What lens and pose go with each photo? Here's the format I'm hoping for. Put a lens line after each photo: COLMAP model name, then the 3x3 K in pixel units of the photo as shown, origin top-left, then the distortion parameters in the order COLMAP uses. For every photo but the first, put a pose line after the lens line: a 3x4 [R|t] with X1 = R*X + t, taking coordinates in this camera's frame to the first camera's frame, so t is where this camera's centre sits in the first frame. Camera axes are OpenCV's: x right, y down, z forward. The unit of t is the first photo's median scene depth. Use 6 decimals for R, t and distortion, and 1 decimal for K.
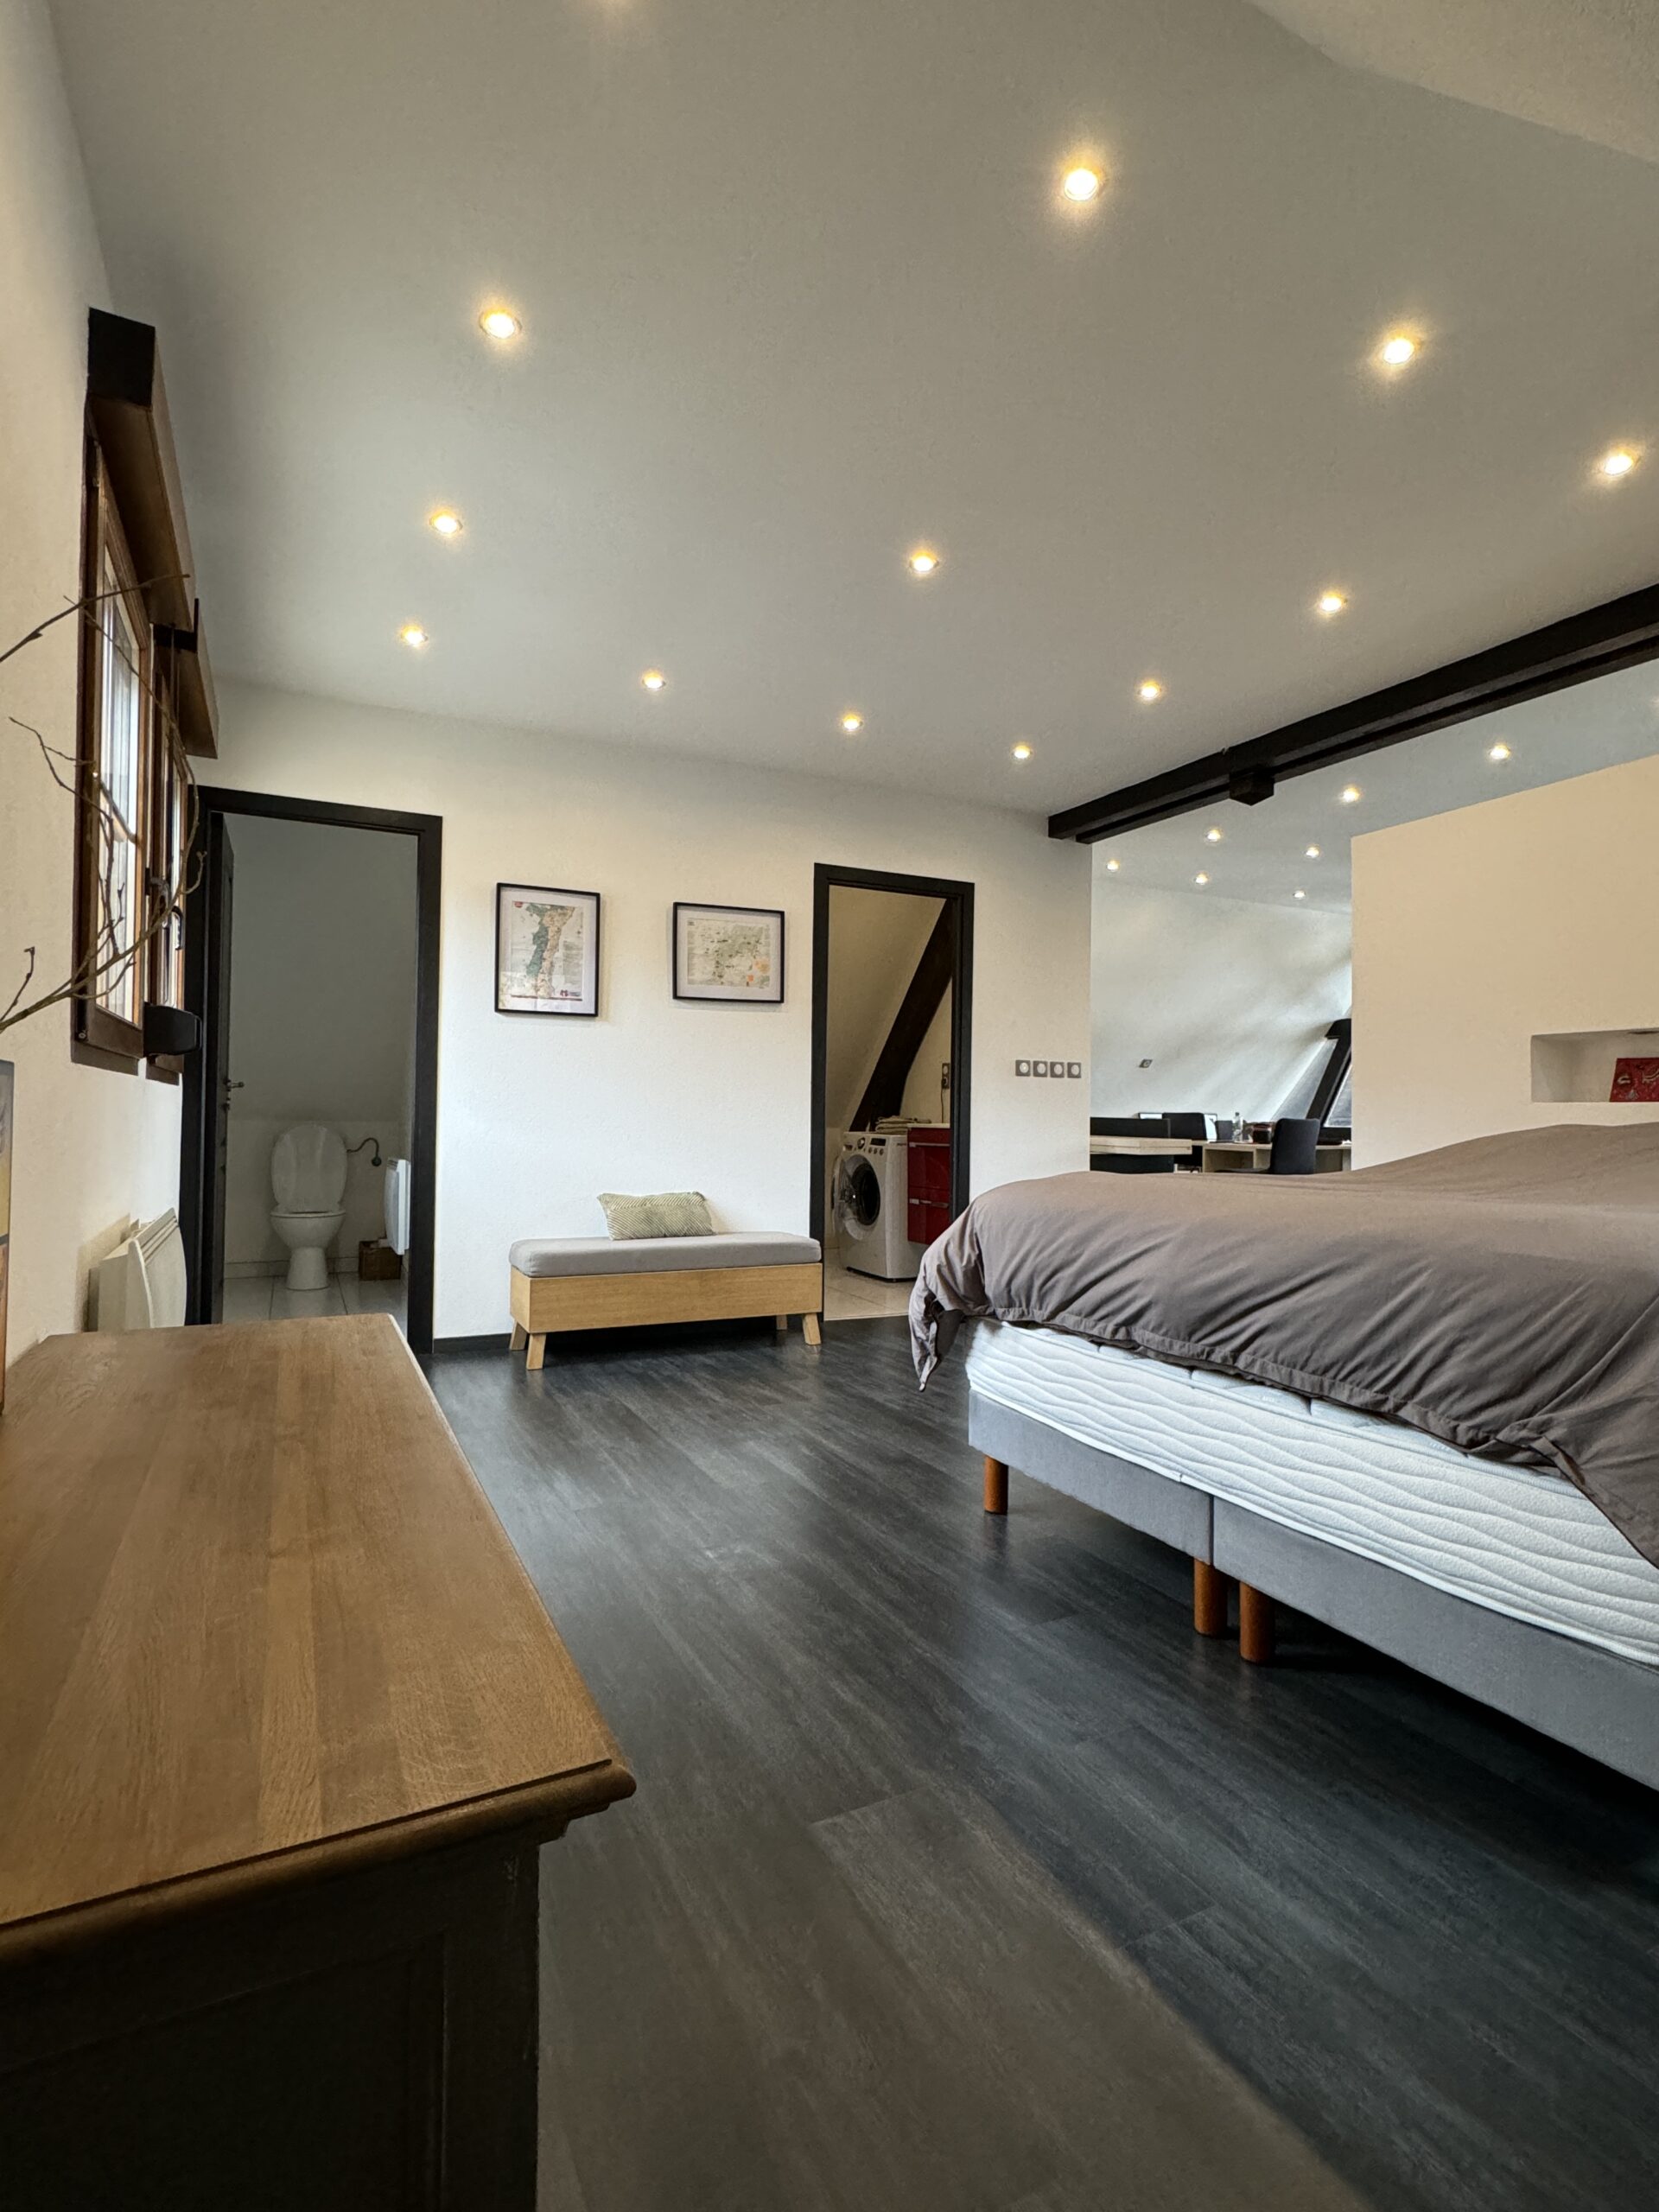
lens RADIAL K [[1066.8, 0, 829.5], [0, 1066.8, 1106.0], [0, 0, 1]] dist [-0.001378, -0.000046]
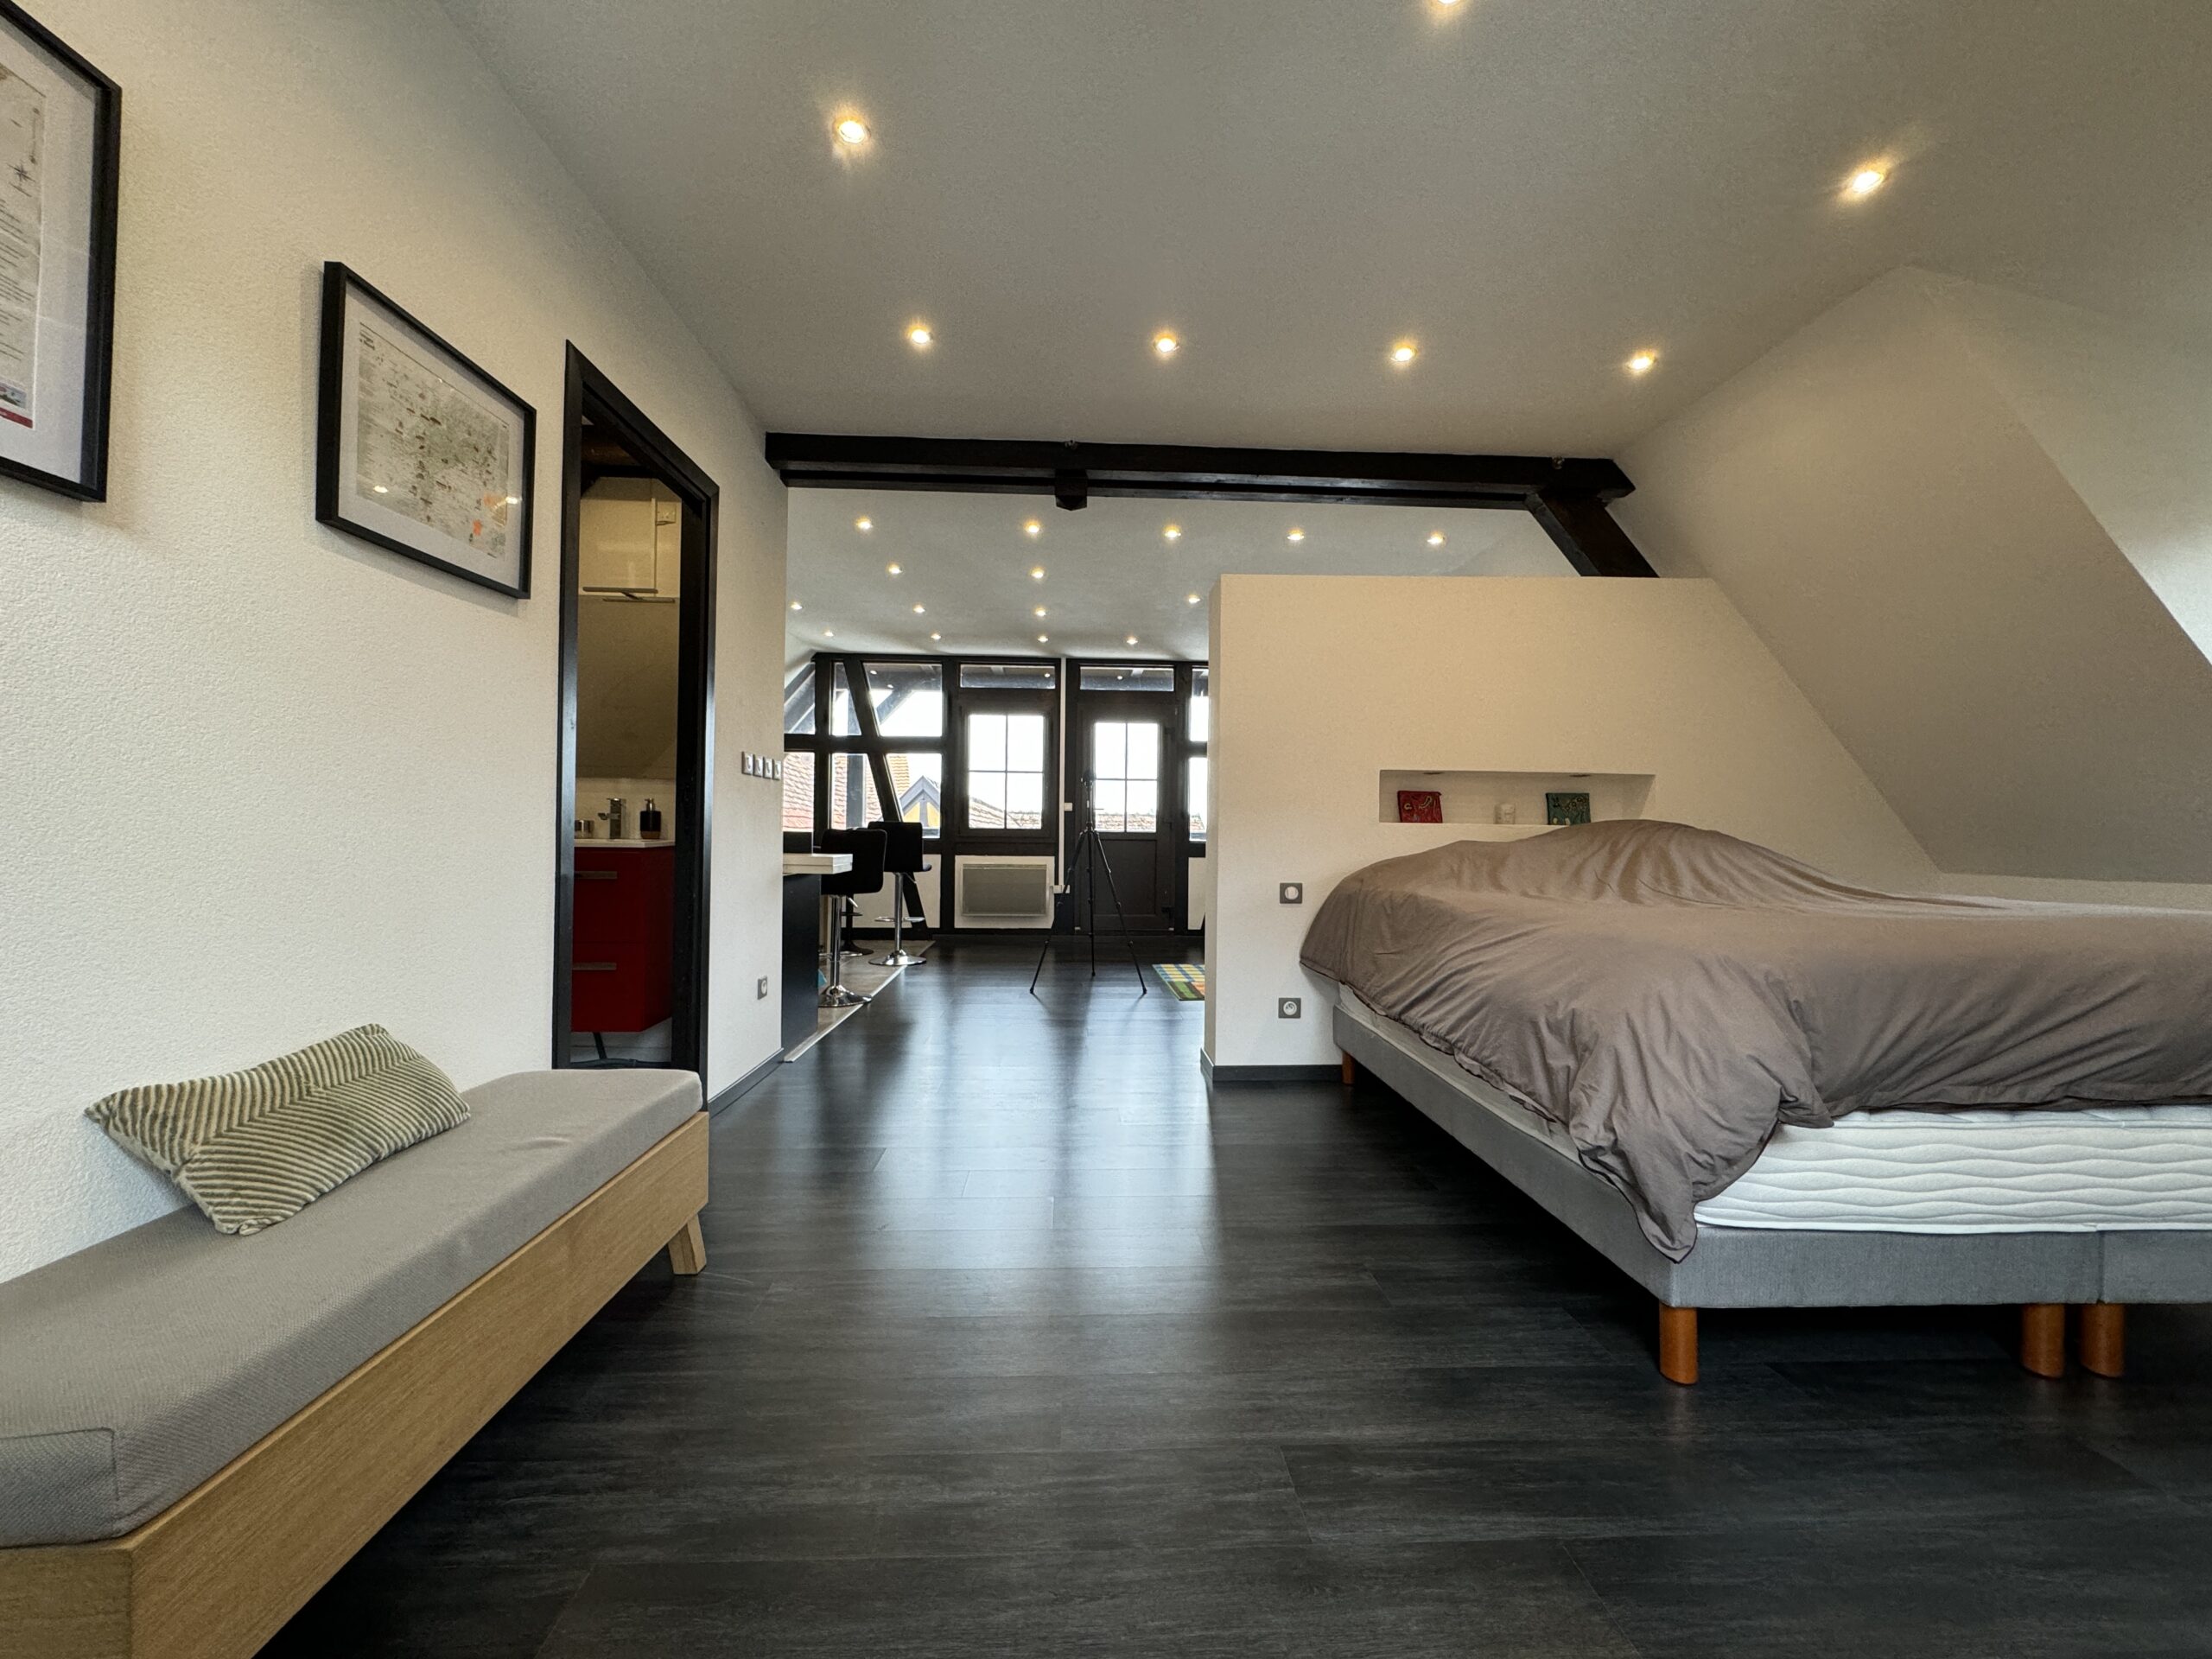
lens RADIAL K [[877.1, 0, 1106.0], [0, 877.1, 829.5], [0, 0, 1]] dist [-0.001224, 0.000110]
pose [[0.412872, -0.002817, 0.910785, -0.312496], [-0.015753, 0.999824, 0.010234, -0.000230], [-0.910653, -0.018573, 0.412755, 0.623148]]
